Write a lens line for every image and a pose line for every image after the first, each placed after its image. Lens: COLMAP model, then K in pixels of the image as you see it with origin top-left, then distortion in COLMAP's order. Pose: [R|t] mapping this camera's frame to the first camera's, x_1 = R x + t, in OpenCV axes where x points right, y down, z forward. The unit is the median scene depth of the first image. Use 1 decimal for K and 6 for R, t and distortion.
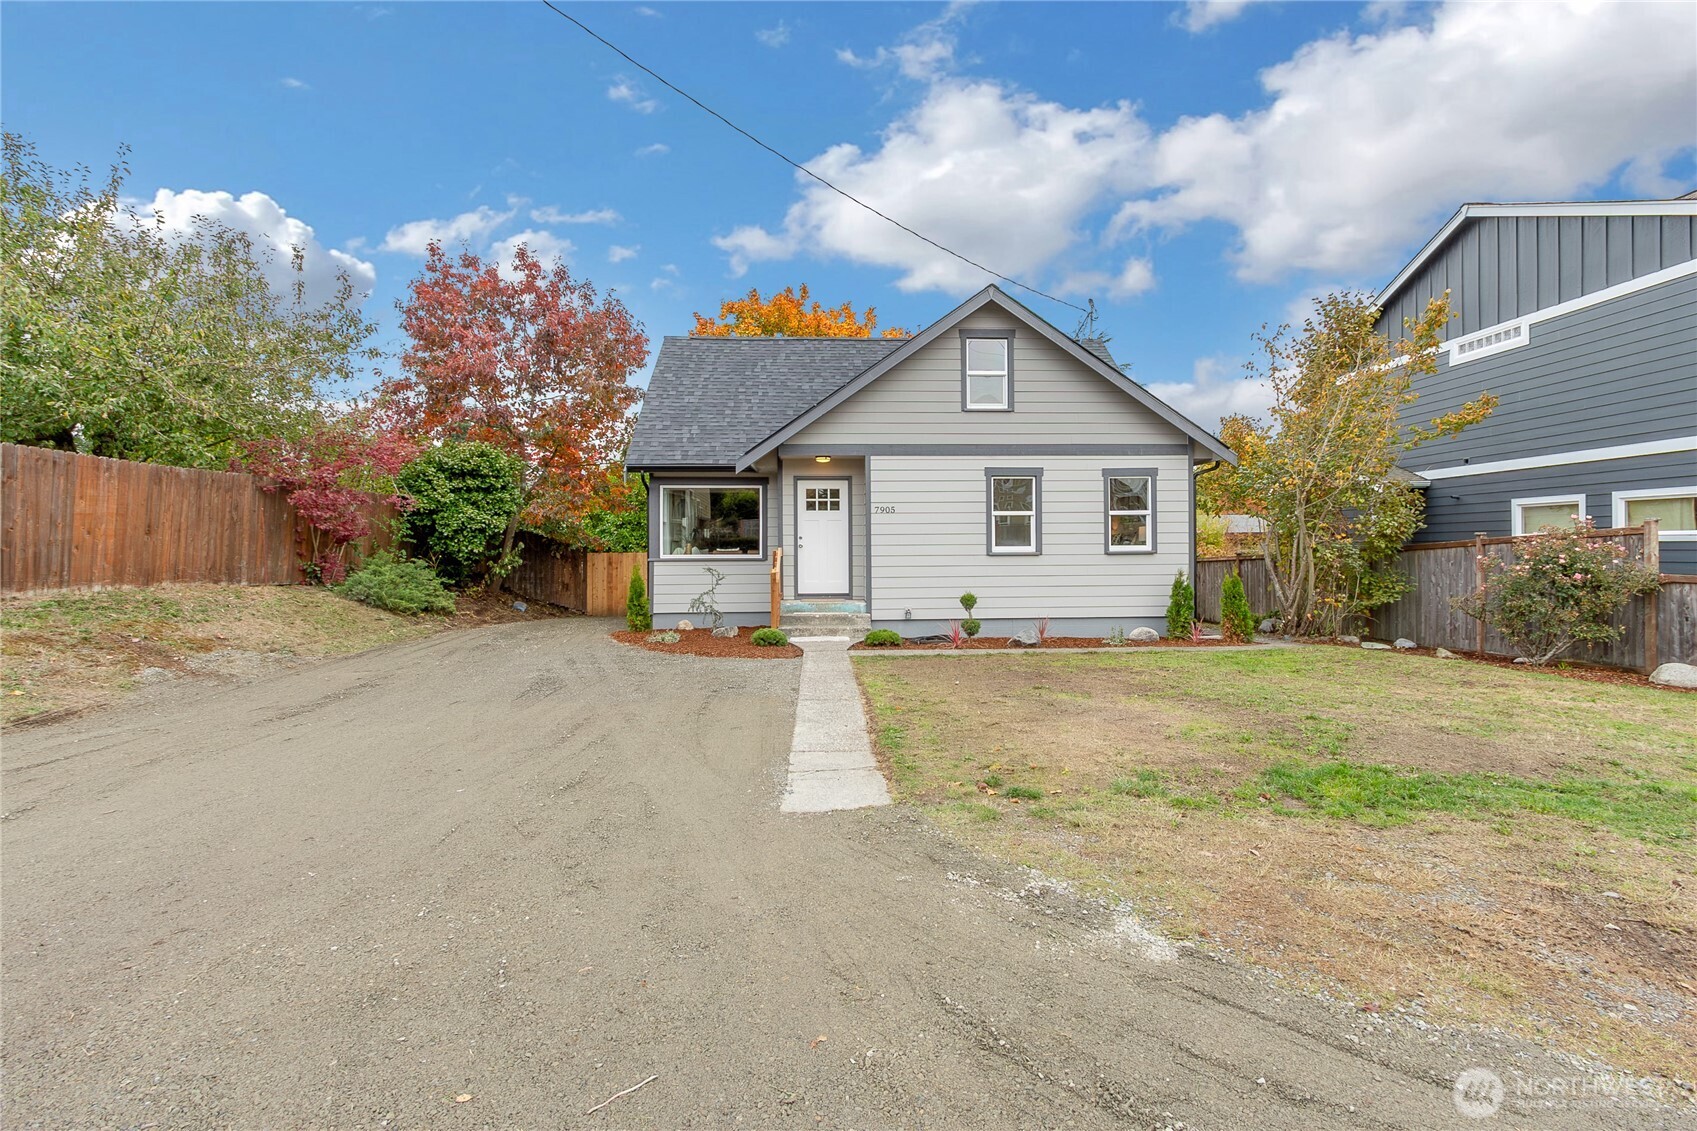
lens RADIAL K [[811.2, 0, 808.3], [0, 811.2, 559.1], [0, 0, 1]] dist [0.019707, -0.005410]
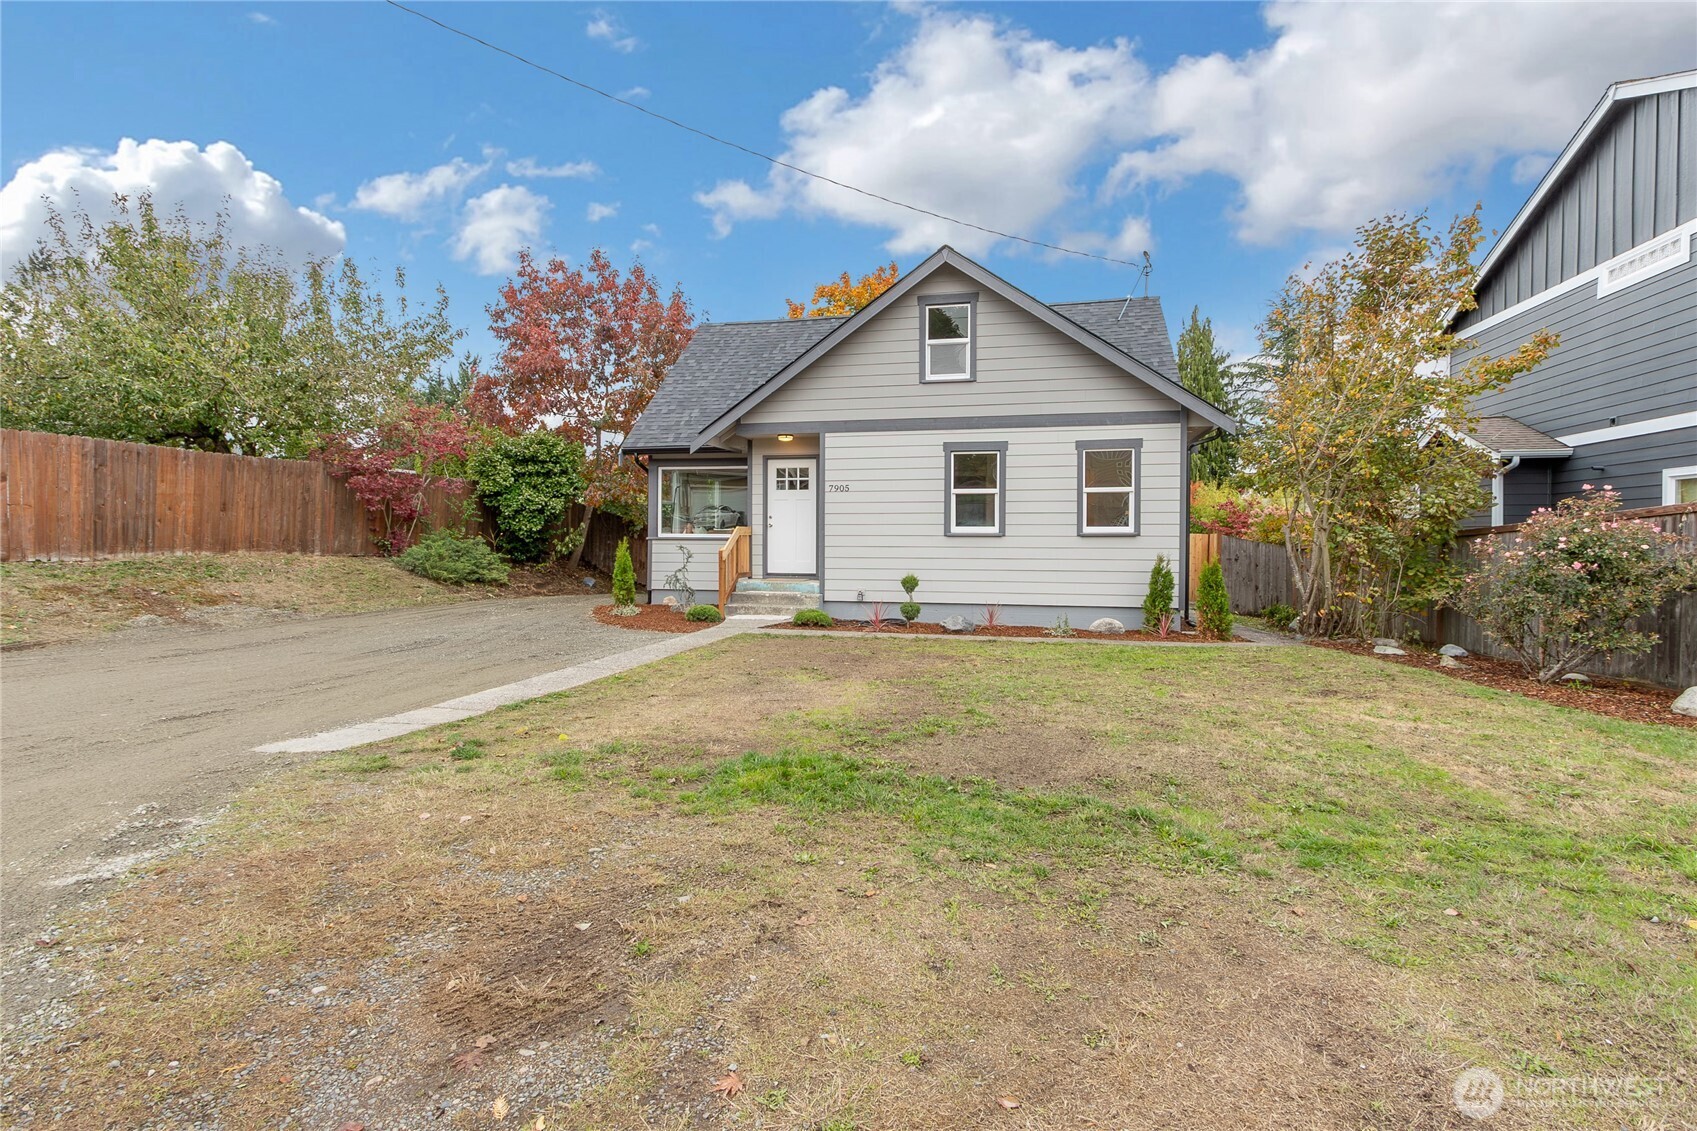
lens RADIAL K [[811.2, 0, 808.3], [0, 811.2, 559.1], [0, 0, 1]] dist [0.019707, -0.005410]
pose [[0.960373, 0.017587, -0.278162, 0.329001], [-0.013406, 0.999767, 0.016925, 0.008135], [0.278395, -0.012526, 0.960385, 0.052069]]
